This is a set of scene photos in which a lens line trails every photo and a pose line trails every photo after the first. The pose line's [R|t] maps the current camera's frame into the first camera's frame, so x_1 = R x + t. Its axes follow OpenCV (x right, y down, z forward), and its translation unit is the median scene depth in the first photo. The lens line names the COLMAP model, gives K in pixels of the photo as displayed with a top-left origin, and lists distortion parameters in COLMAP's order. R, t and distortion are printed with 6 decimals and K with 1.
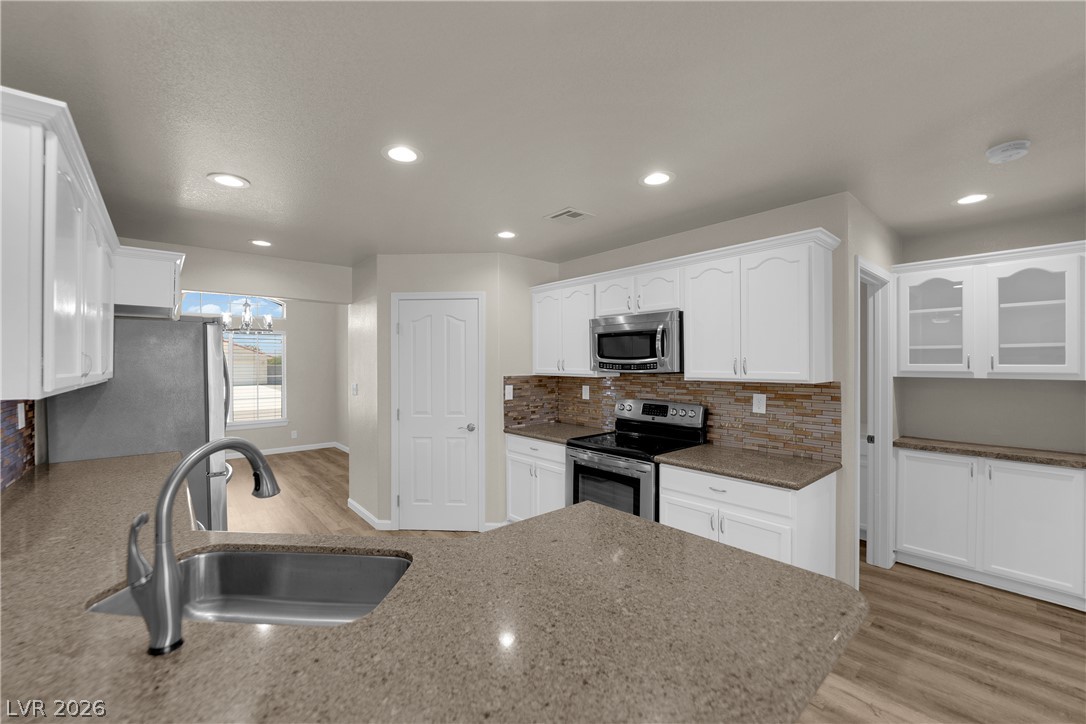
lens RADIAL K [[438.4, 0, 539.1], [0, 438.4, 363.3], [0, 0, 1]] dist [-0.010890, -0.002786]
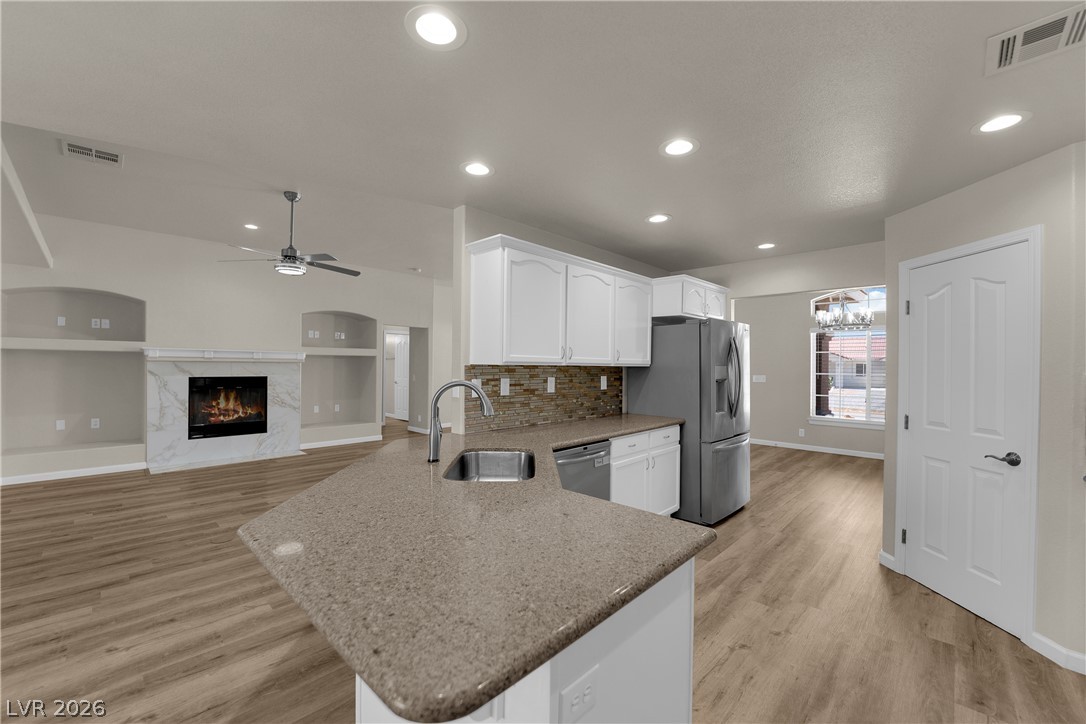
lens RADIAL K [[438.4, 0, 538.7], [0, 438.4, 361.6], [0, 0, 1]] dist [-0.010890, -0.002786]
pose [[0.091873, -0.002795, -0.995767, 0.502591], [-0.009262, 0.999950, -0.003662, 0.029810], [0.995728, 0.009559, 0.091842, 0.412747]]
